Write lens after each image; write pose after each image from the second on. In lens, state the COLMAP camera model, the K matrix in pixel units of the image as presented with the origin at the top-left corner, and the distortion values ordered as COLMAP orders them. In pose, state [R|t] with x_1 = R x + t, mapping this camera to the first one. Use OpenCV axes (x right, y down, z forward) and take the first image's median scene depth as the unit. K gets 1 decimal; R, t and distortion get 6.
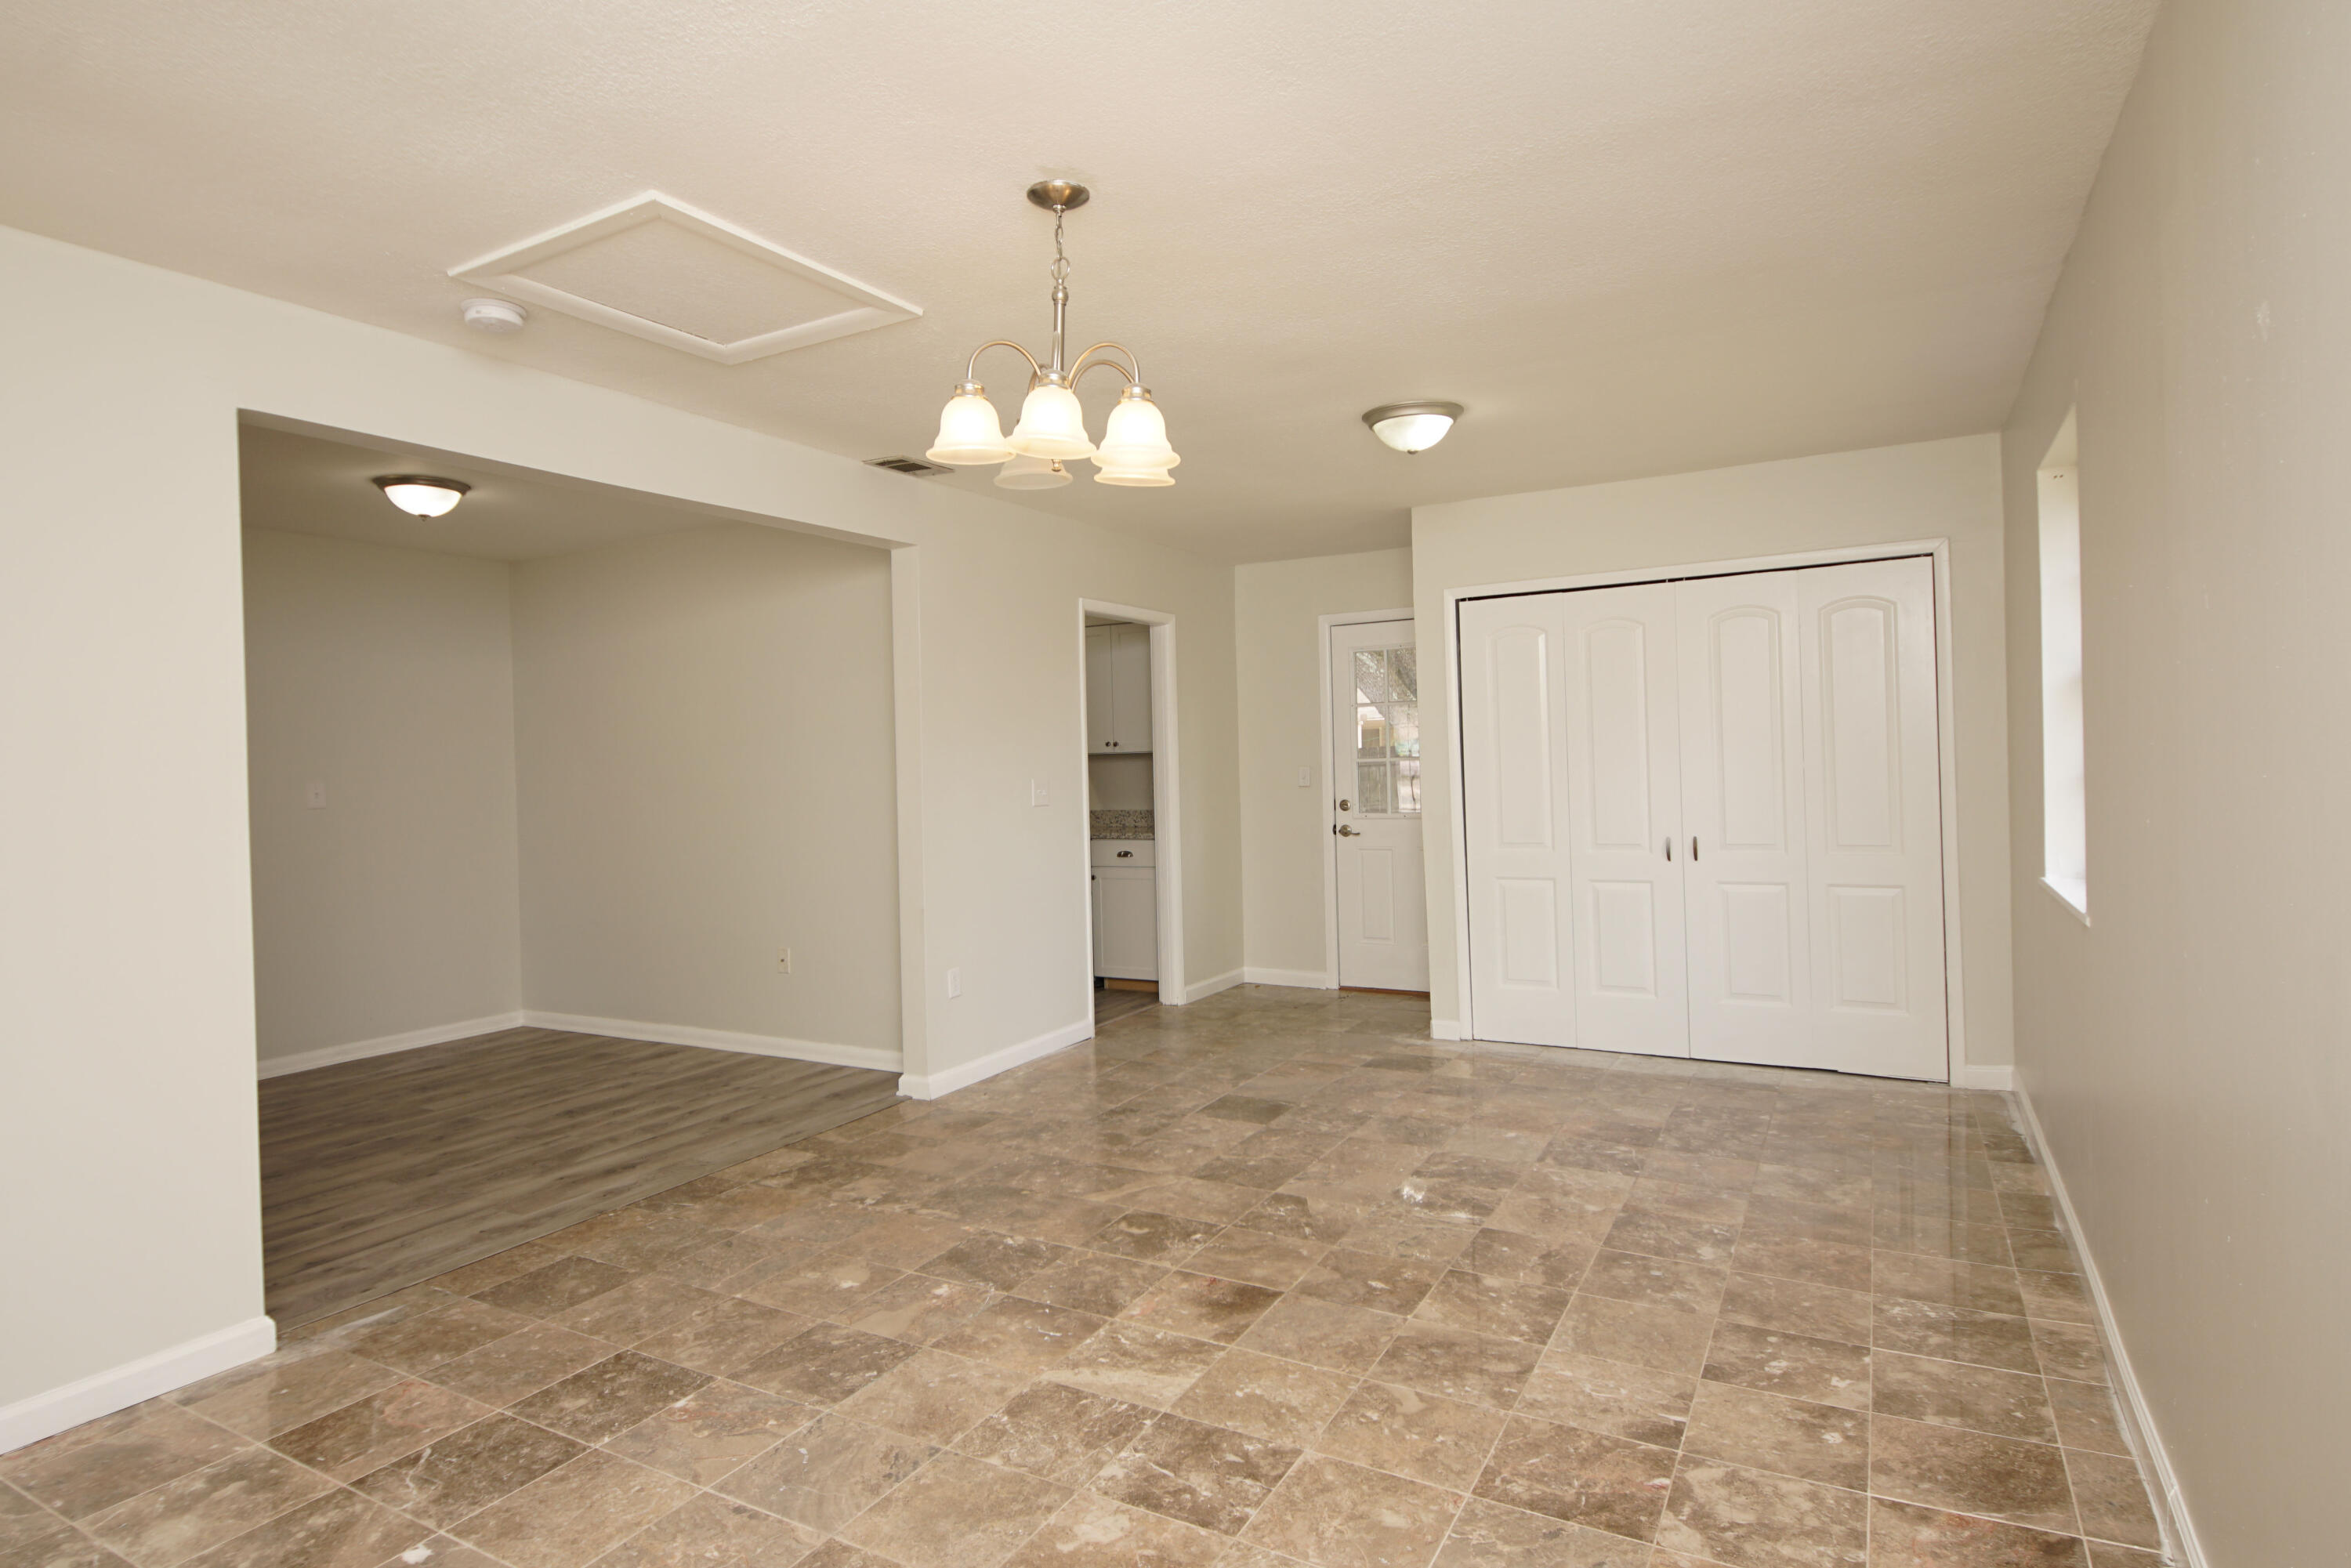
lens RADIAL K [[1258.8, 0, 1149.7], [0, 1258.8, 773.6], [0, 0, 1]] dist [0.041211, -0.039624]
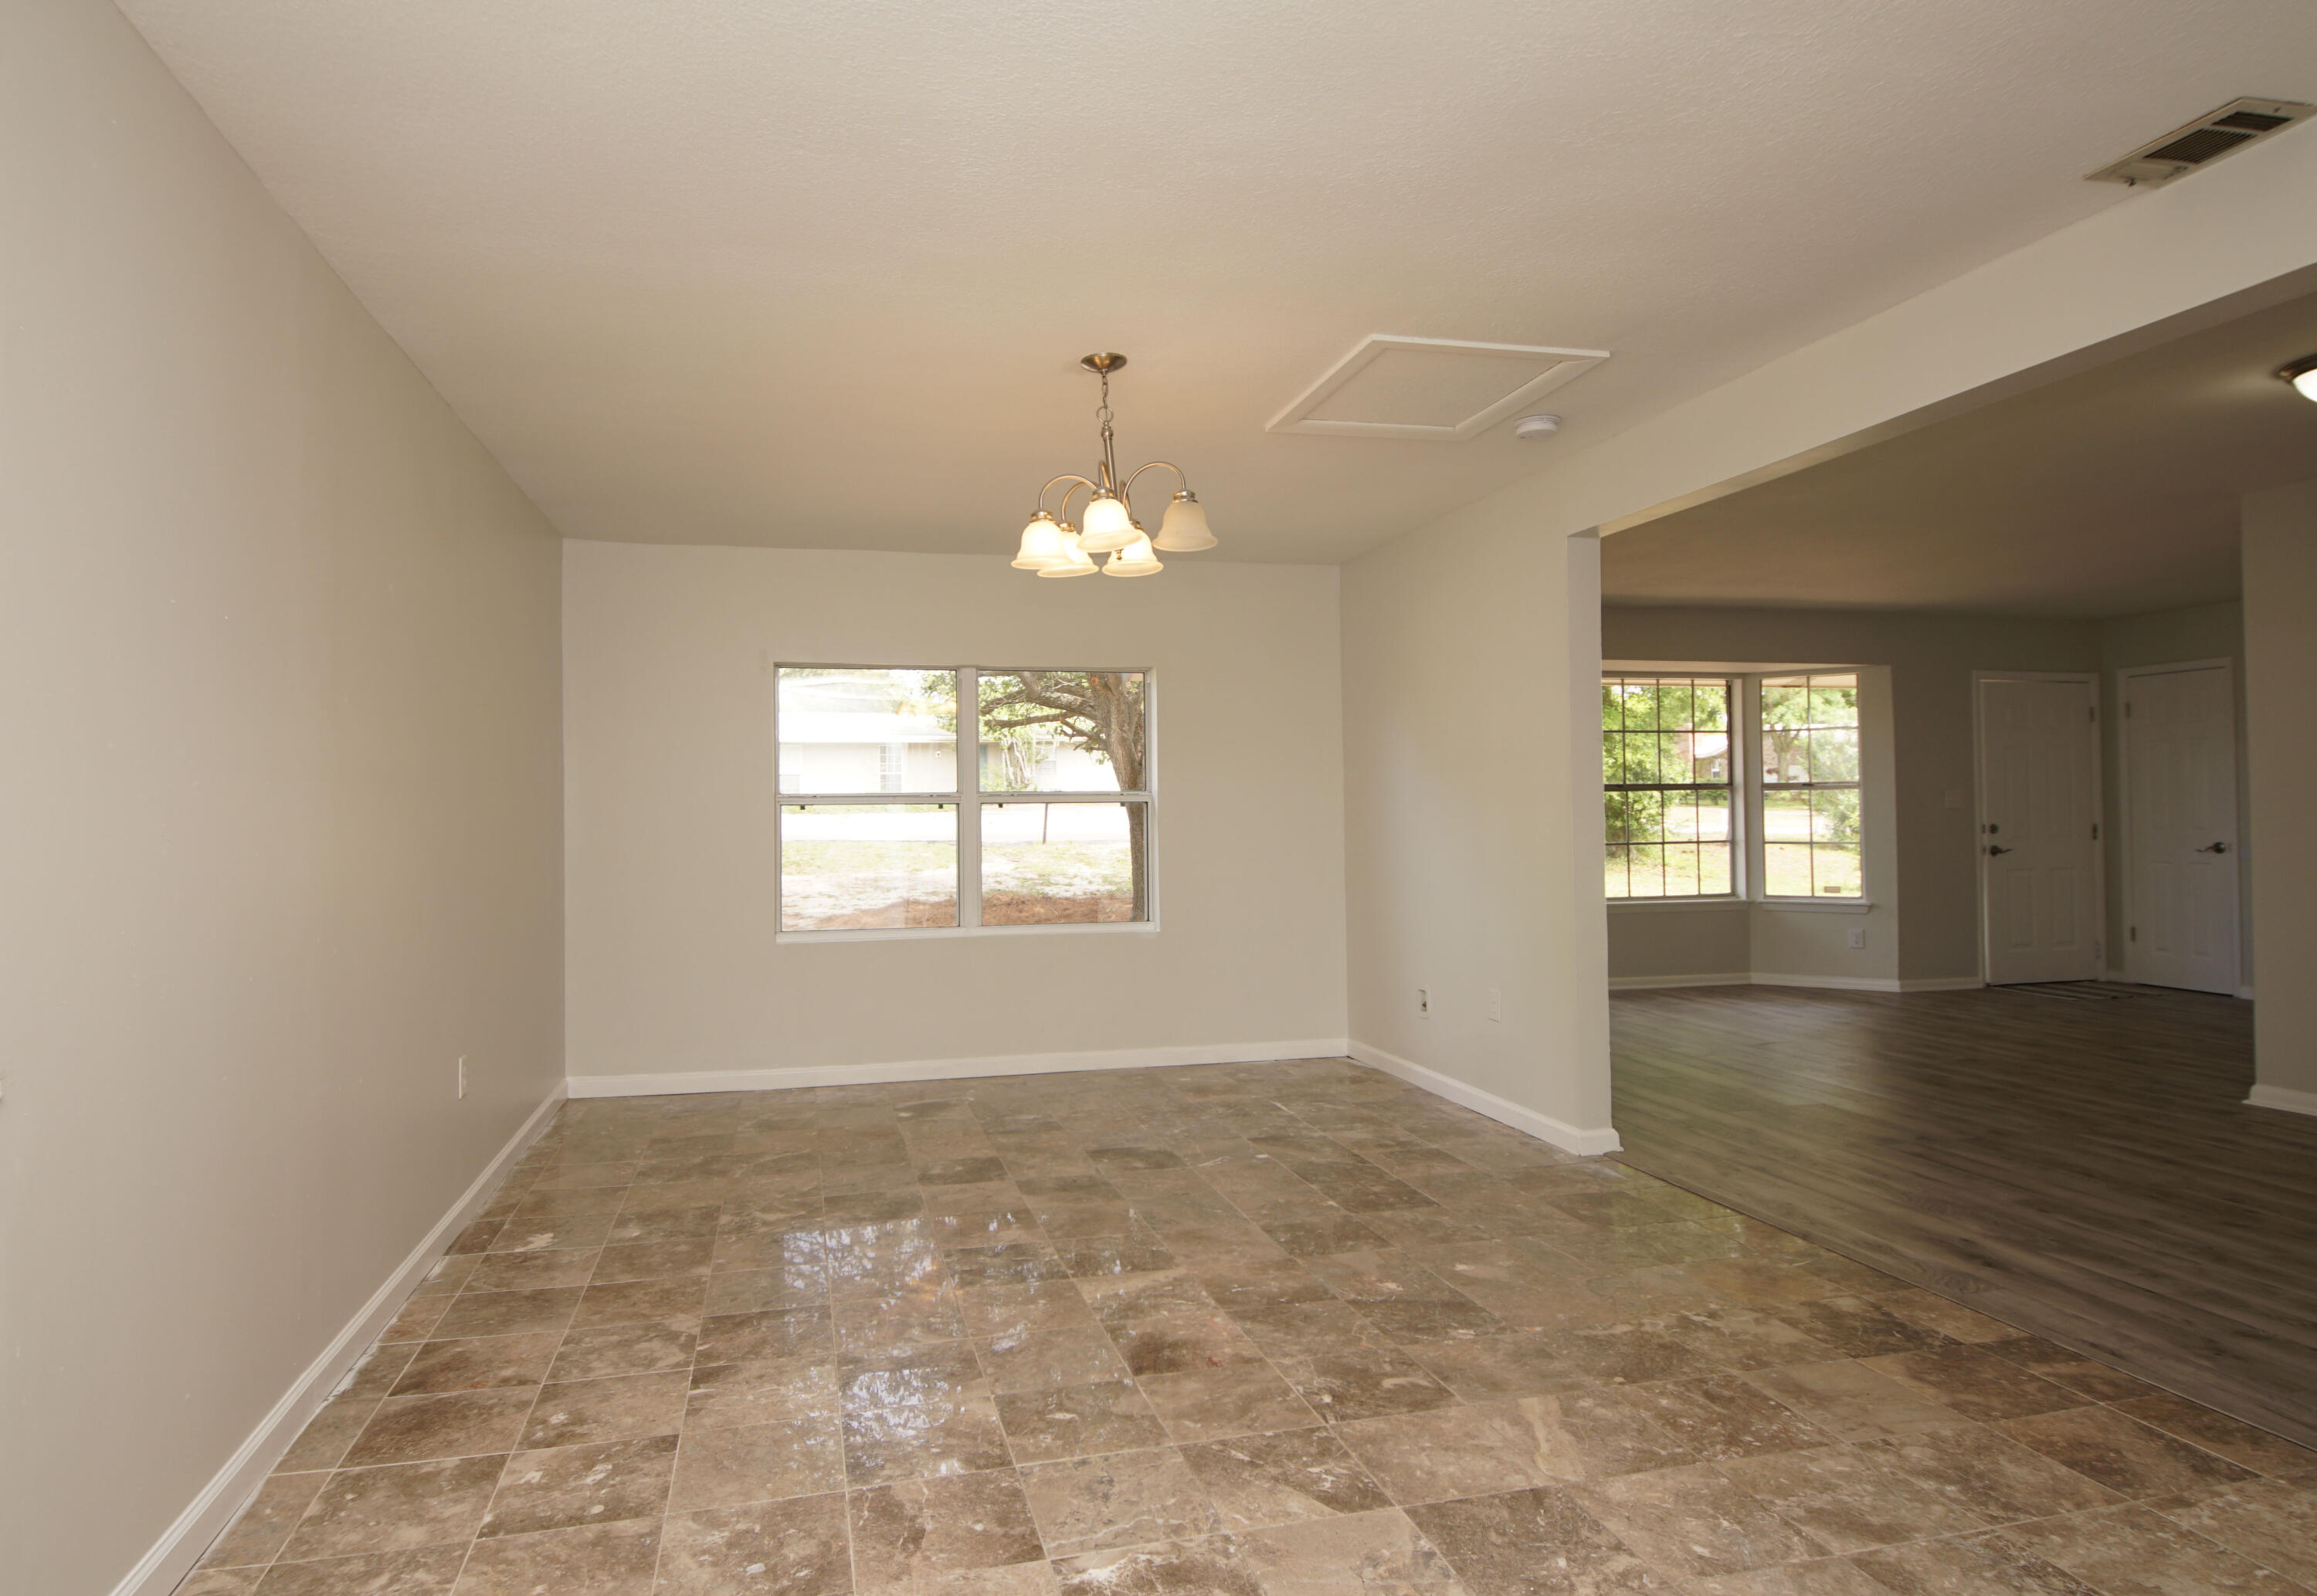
lens RADIAL K [[1283.2, 0, 1095.8], [0, 1283.2, 782.9], [0, 0, 1]] dist [0.038005, -0.038021]
pose [[-0.729214, 0.018252, -0.684042, 0.725489], [0.022635, 0.999741, 0.002545, -0.005919], [0.683911, -0.013627, -0.729438, 1.625389]]
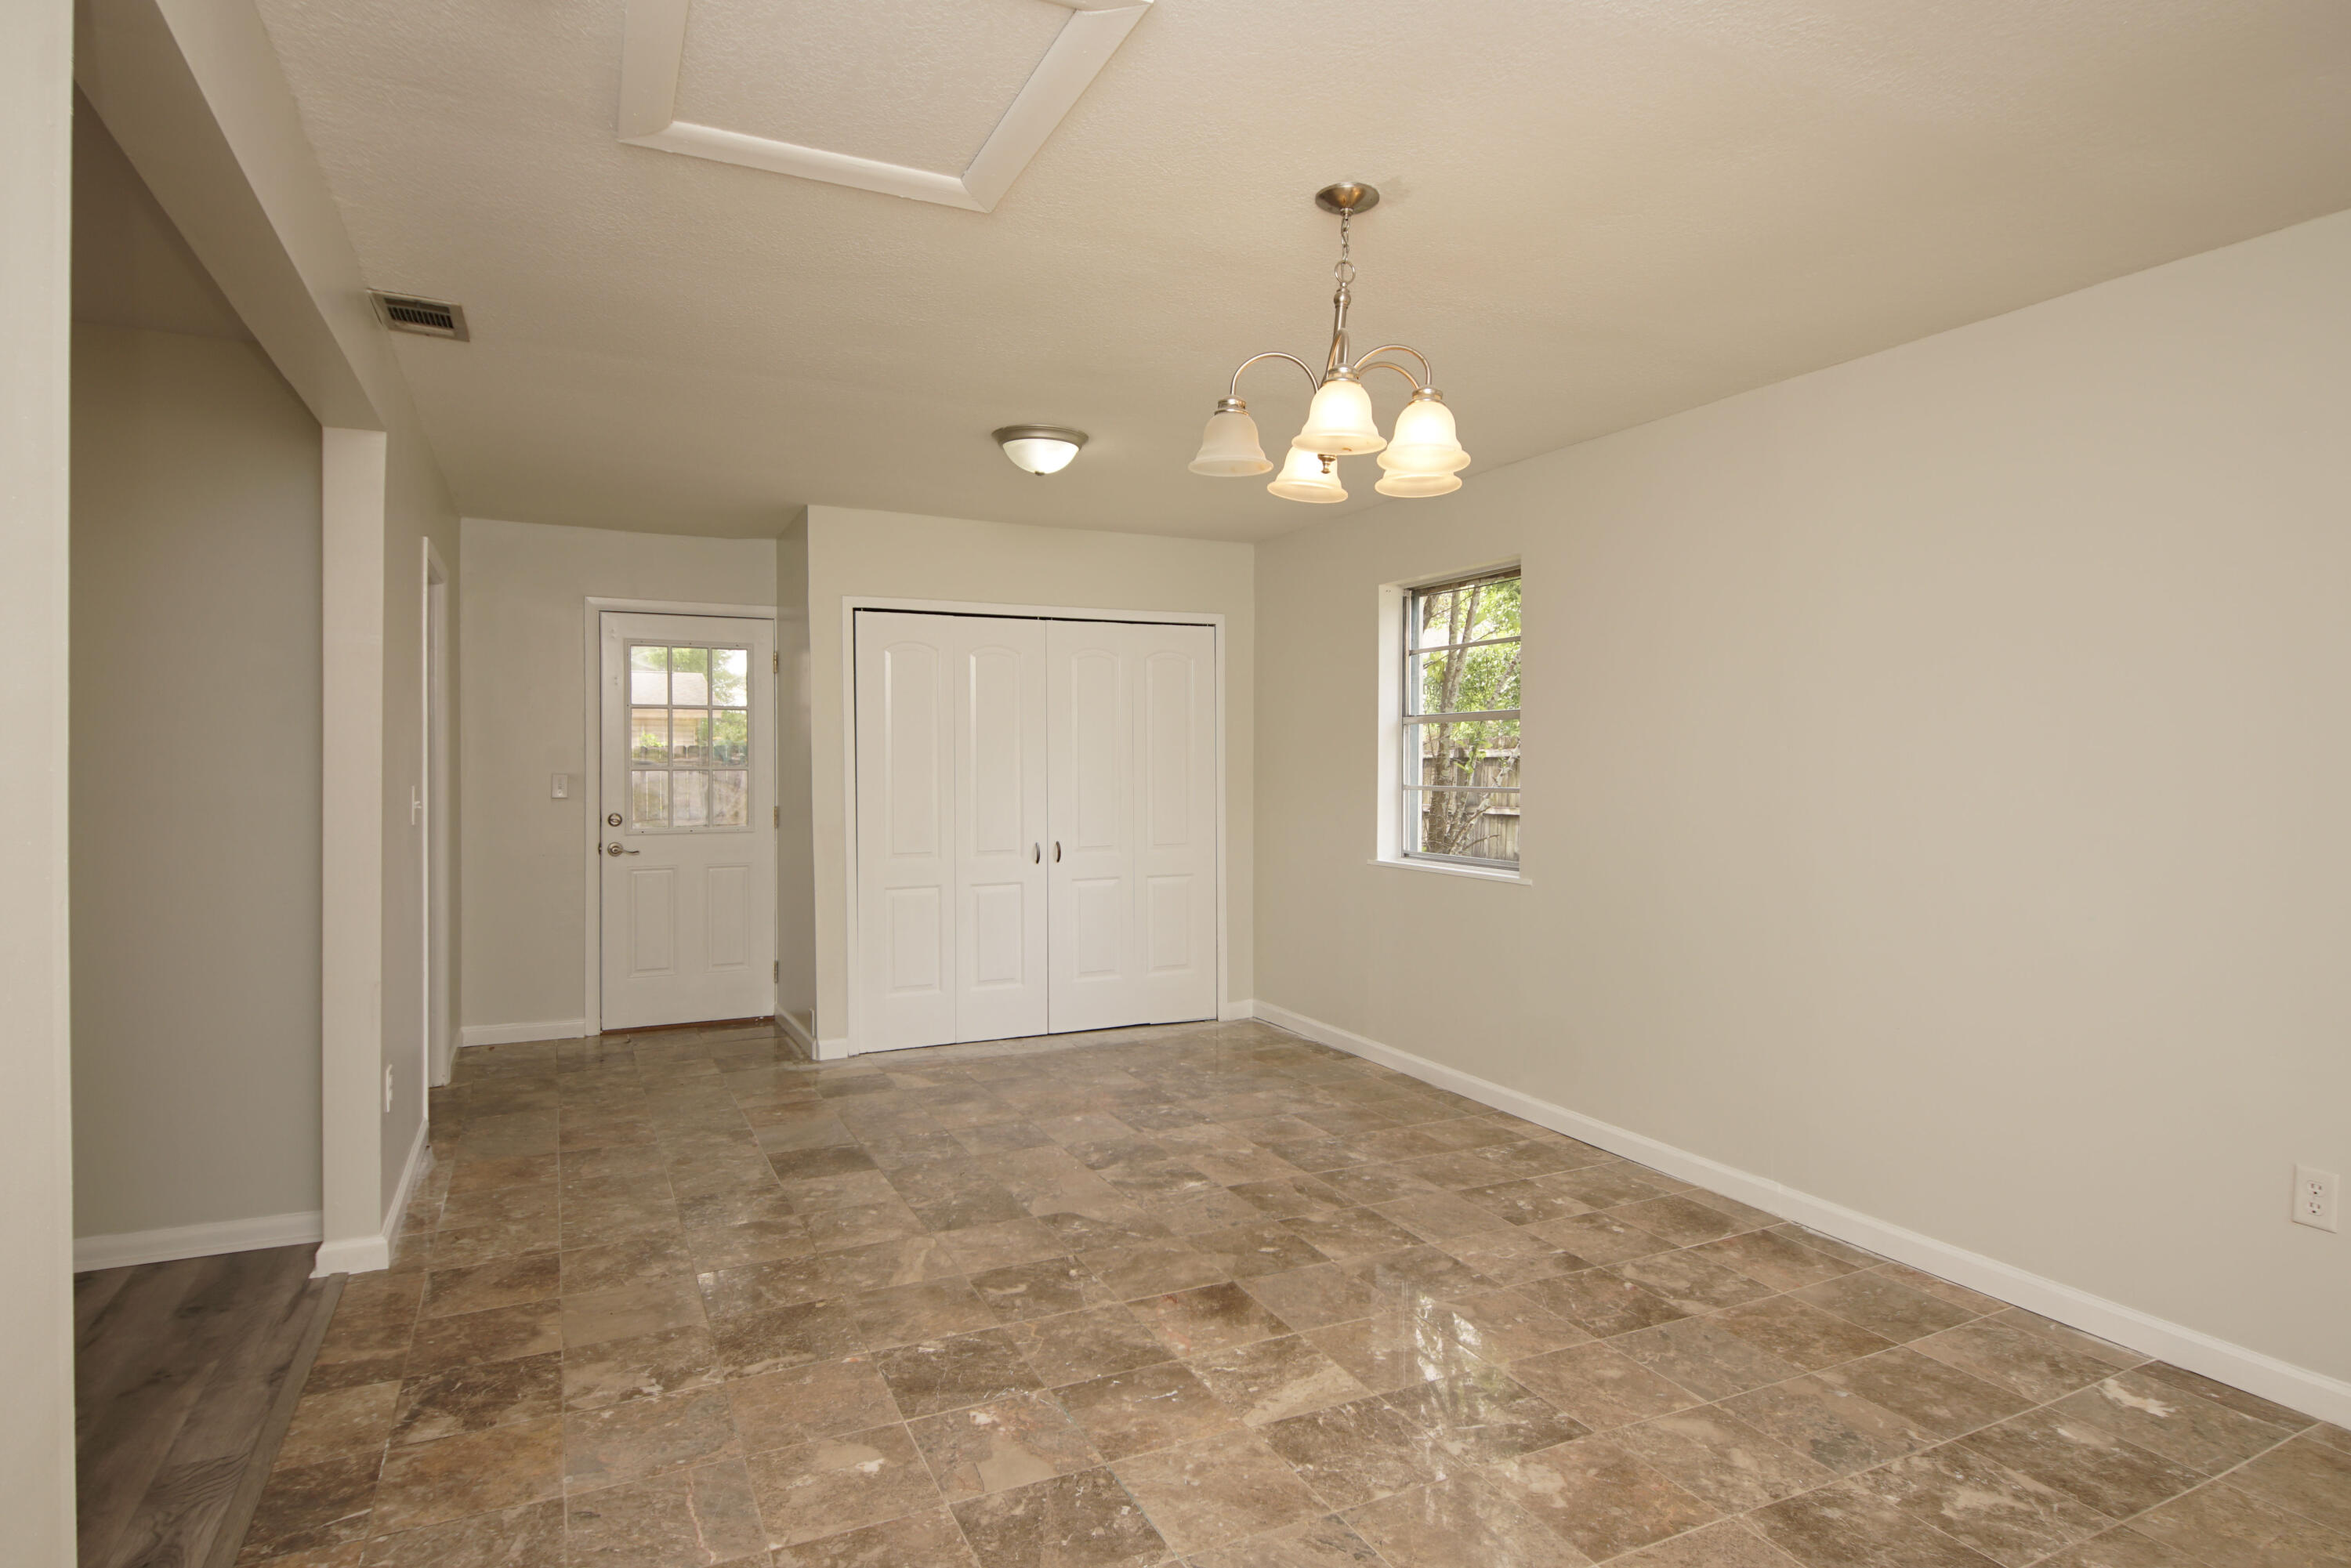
lens RADIAL K [[1258.8, 0, 1149.7], [0, 1258.8, 773.6], [0, 0, 1]] dist [0.041211, -0.039624]
pose [[0.572802, 0.018104, 0.819494, -0.784906], [-0.008878, 0.999834, -0.015882, 0.008848], [-0.819646, 0.001822, 0.572867, 0.454401]]
